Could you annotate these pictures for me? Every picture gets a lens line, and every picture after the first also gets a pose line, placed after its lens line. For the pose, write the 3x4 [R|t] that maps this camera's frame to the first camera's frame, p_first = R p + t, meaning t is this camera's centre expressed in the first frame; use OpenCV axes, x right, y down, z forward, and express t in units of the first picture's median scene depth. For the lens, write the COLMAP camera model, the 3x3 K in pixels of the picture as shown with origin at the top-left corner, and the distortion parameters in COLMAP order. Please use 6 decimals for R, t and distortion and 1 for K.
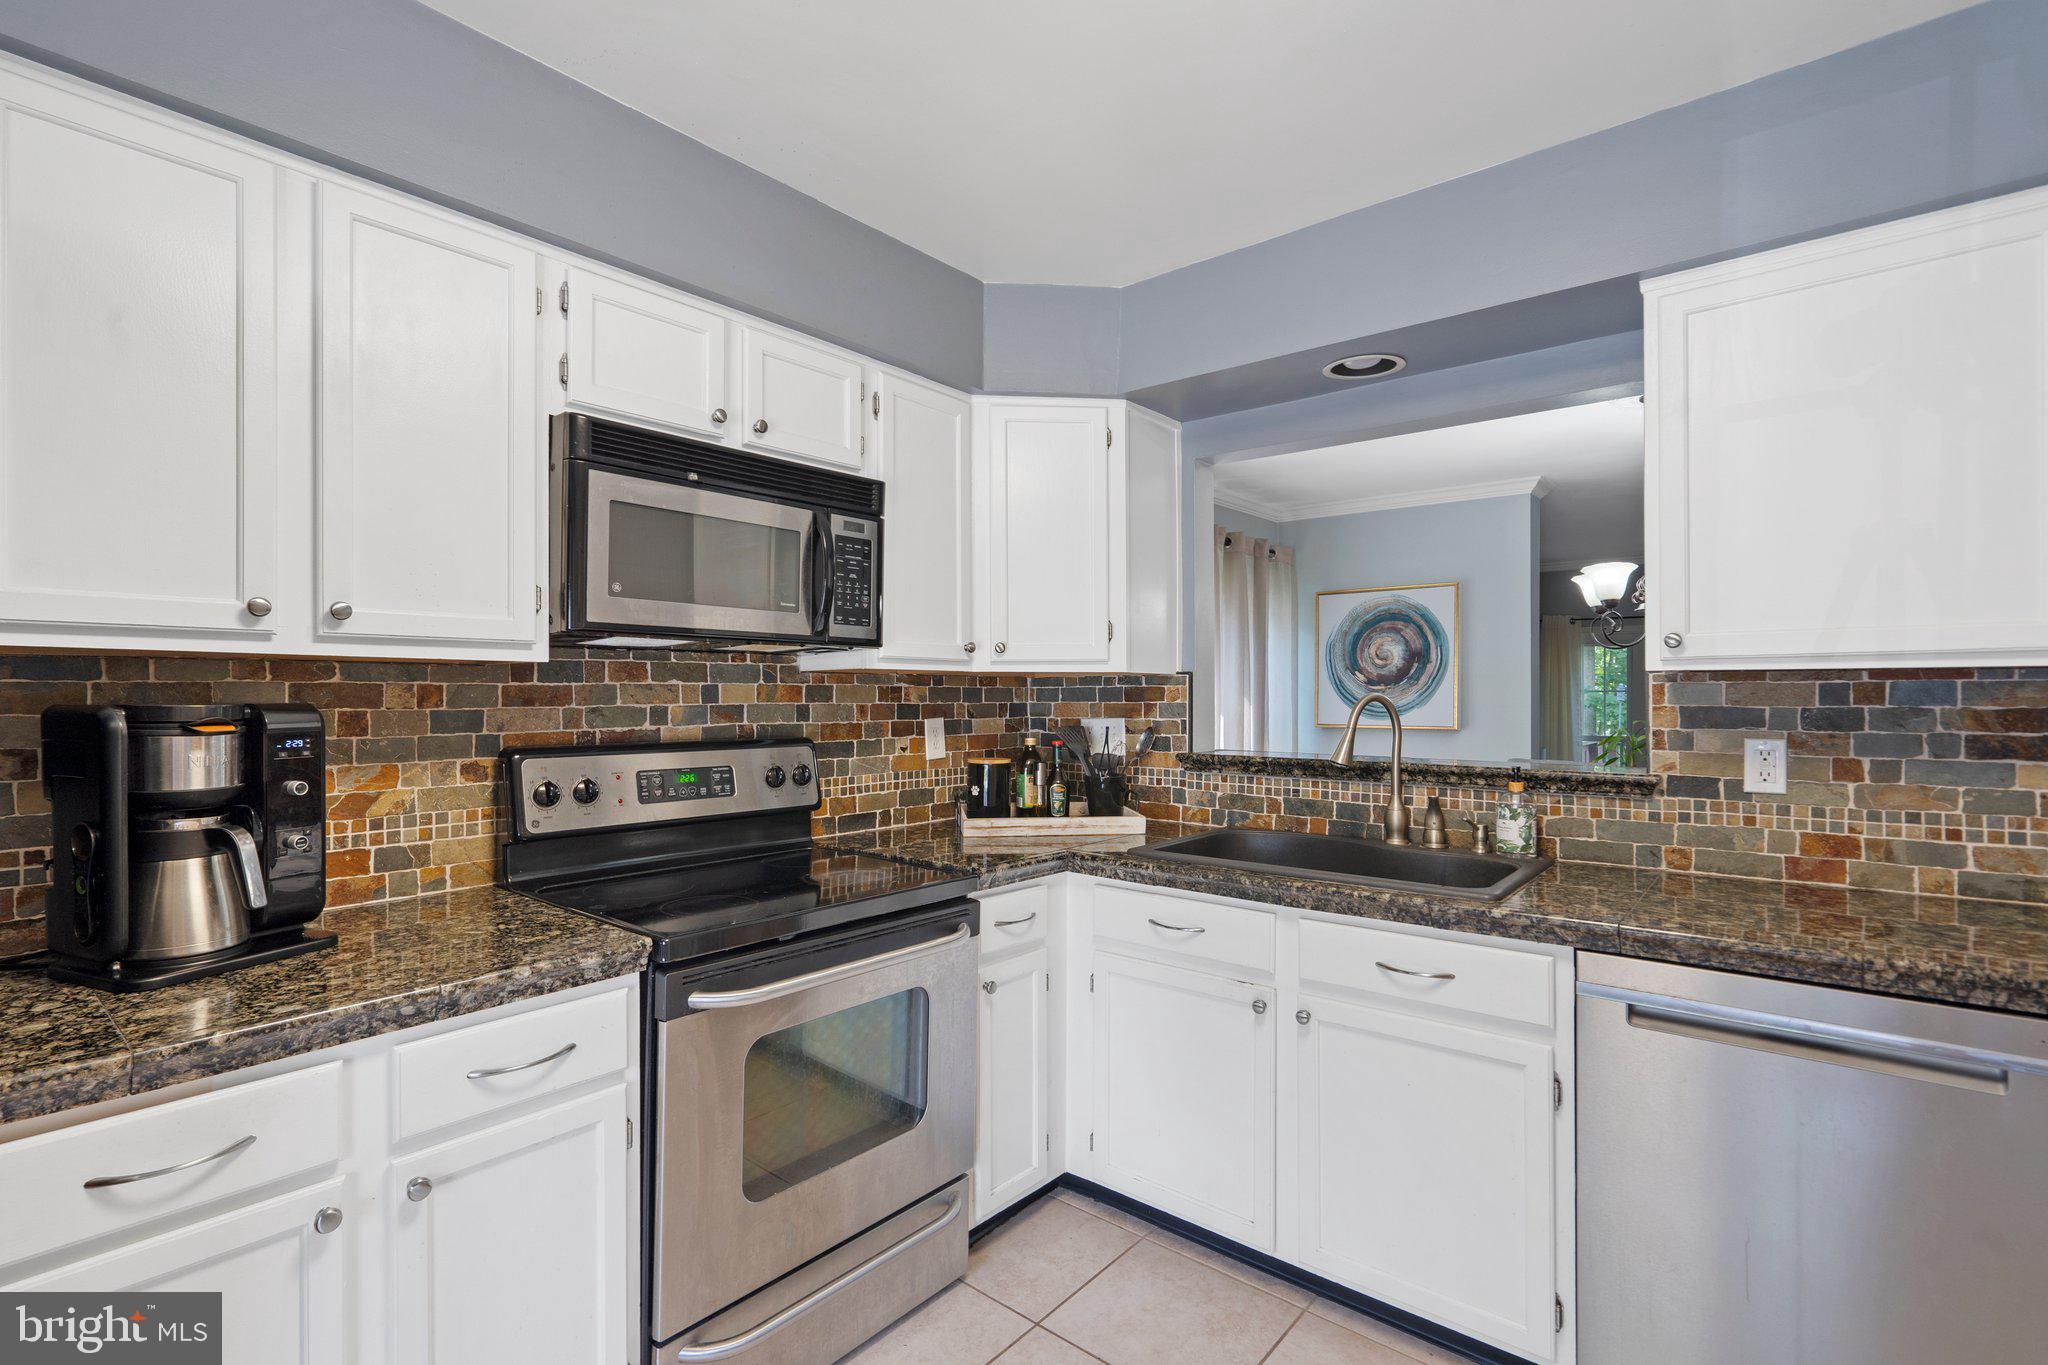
lens RADIAL K [[940.0, 0, 1024.0], [0, 940.0, 700.7], [0, 0, 1]] dist [-0.008210, 0.007570]
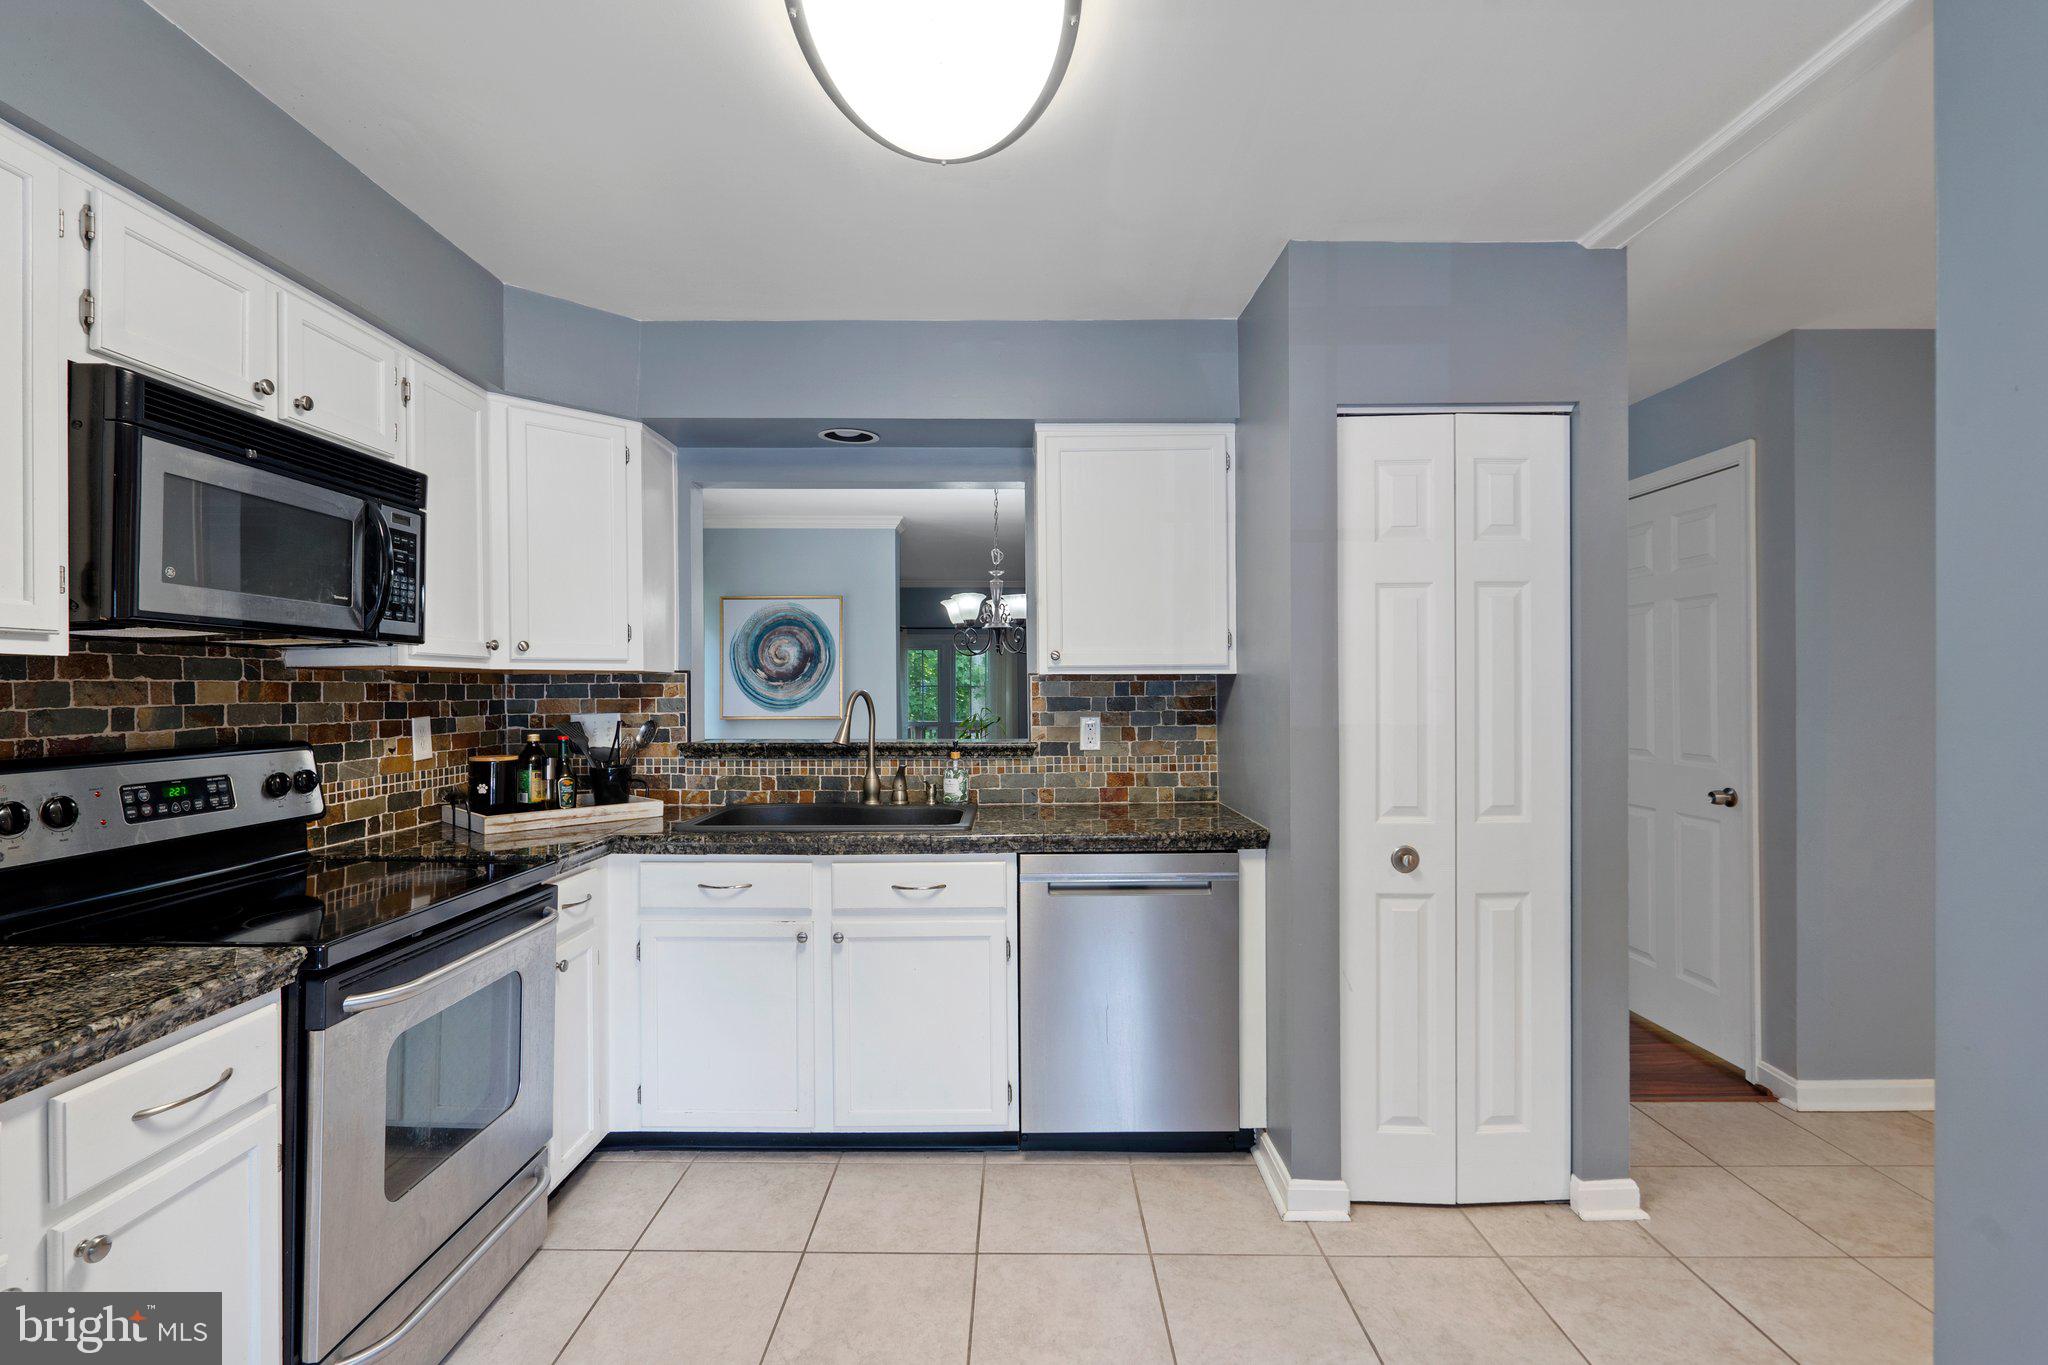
lens RADIAL K [[922.0, 0, 1020.8], [0, 922.0, 694.6], [0, 0, 1]] dist [0.000388, 0.000450]
pose [[0.768431, -0.007192, 0.639893, -0.296486], [0.007656, 0.999969, 0.002045, -0.001694], [-0.639887, 0.003328, 0.768462, -0.135958]]
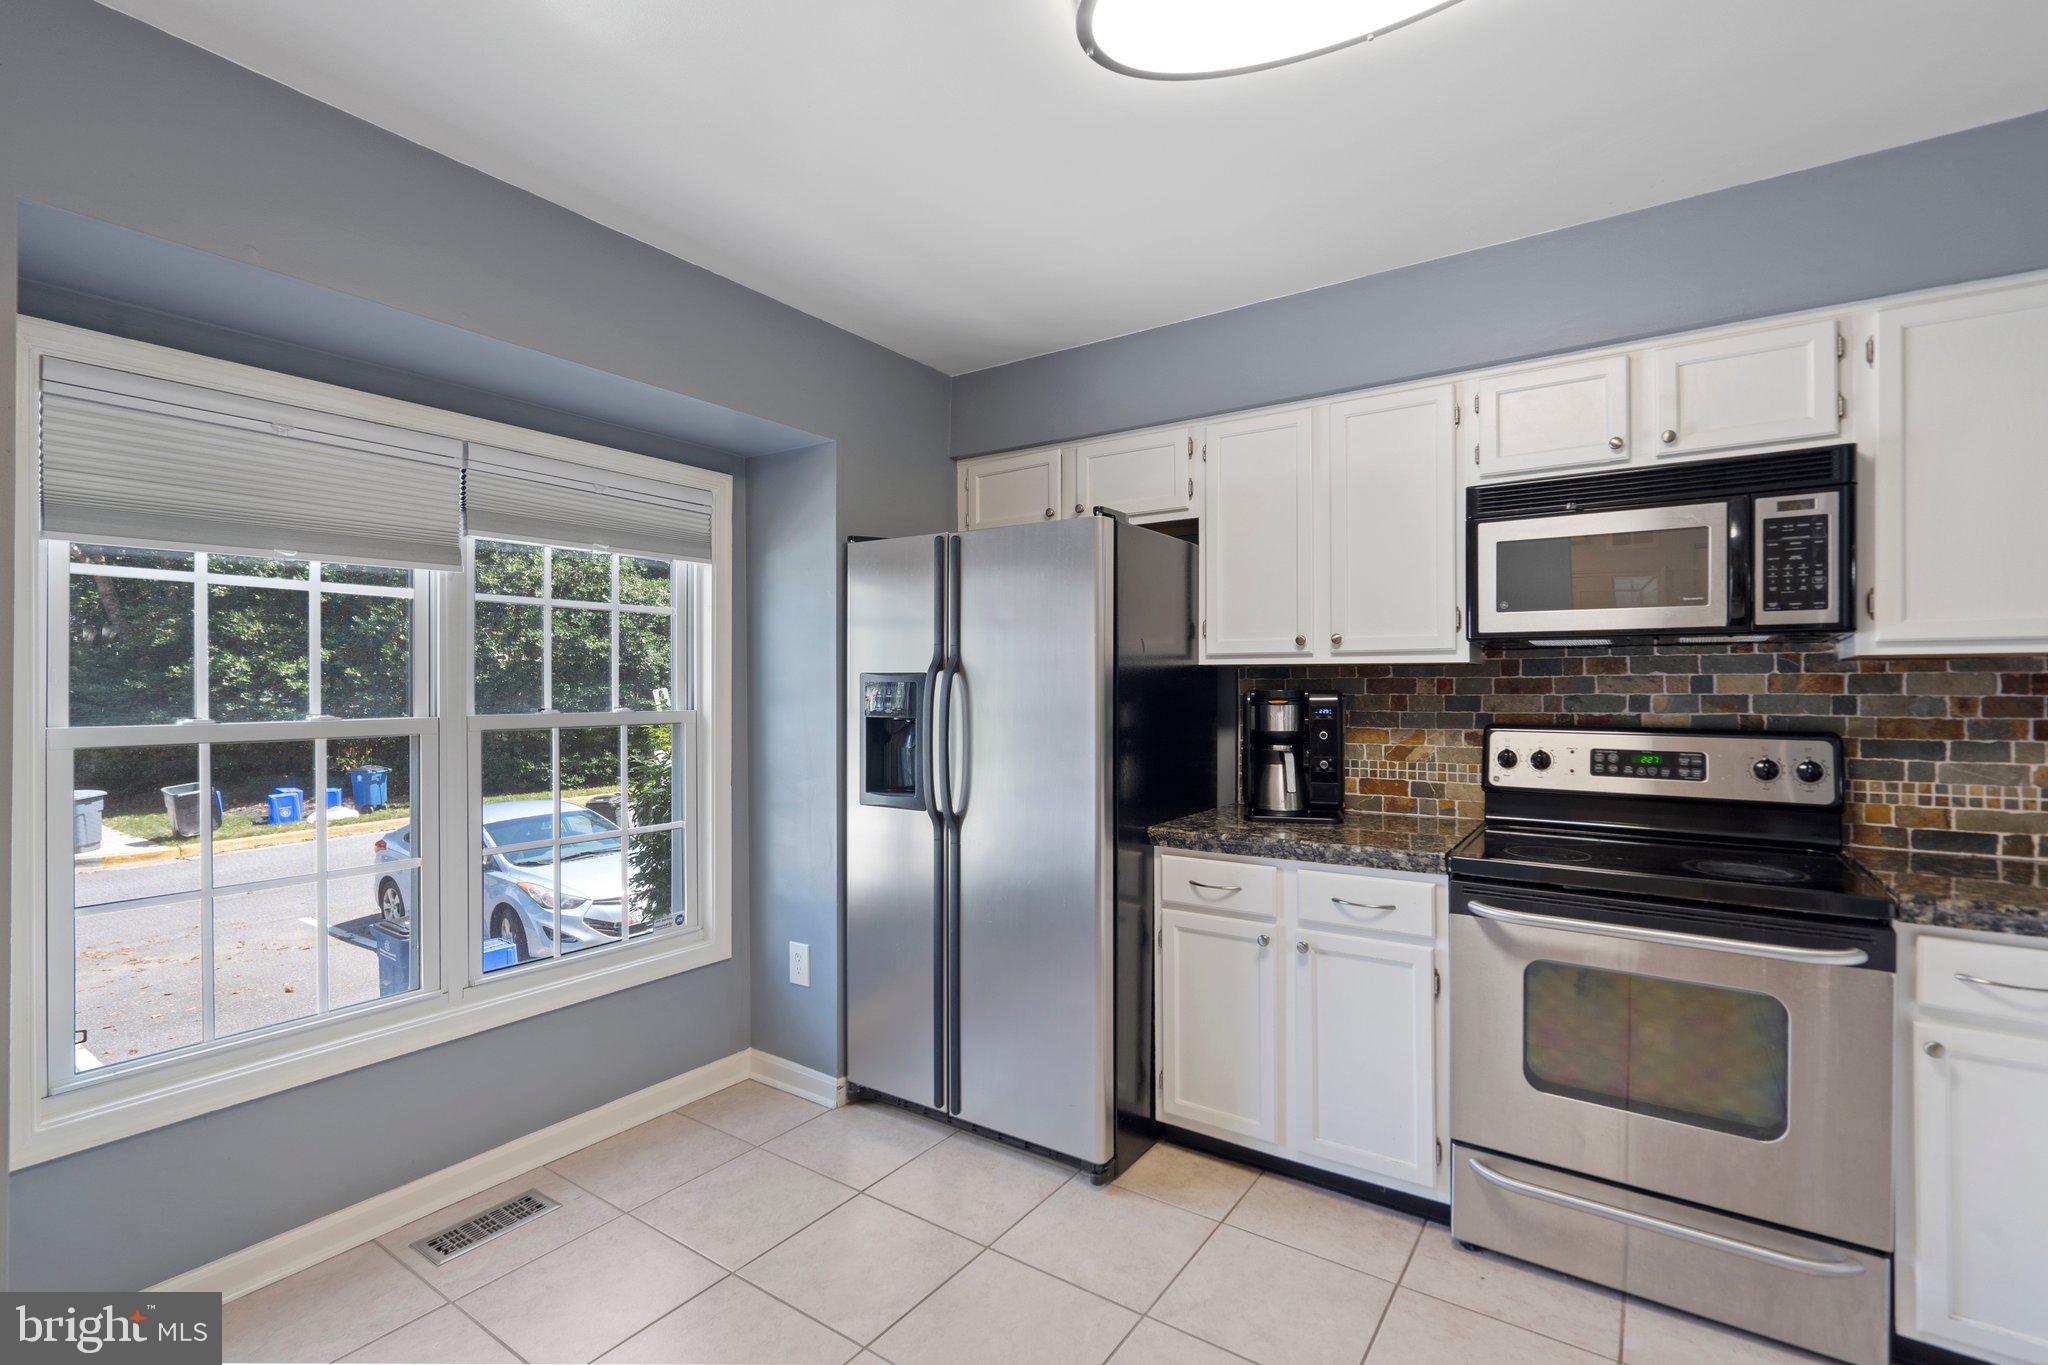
lens RADIAL K [[953.6, 0, 1024.0], [0, 953.6, 682.5], [0, 0, 1]] dist [-0.001360, 0.000022]
pose [[0.096229, -0.005951, -0.995341, 0.680171], [-0.006930, 0.999954, -0.006649, 0.003297], [0.995335, 0.007537, 0.096183, 0.144307]]
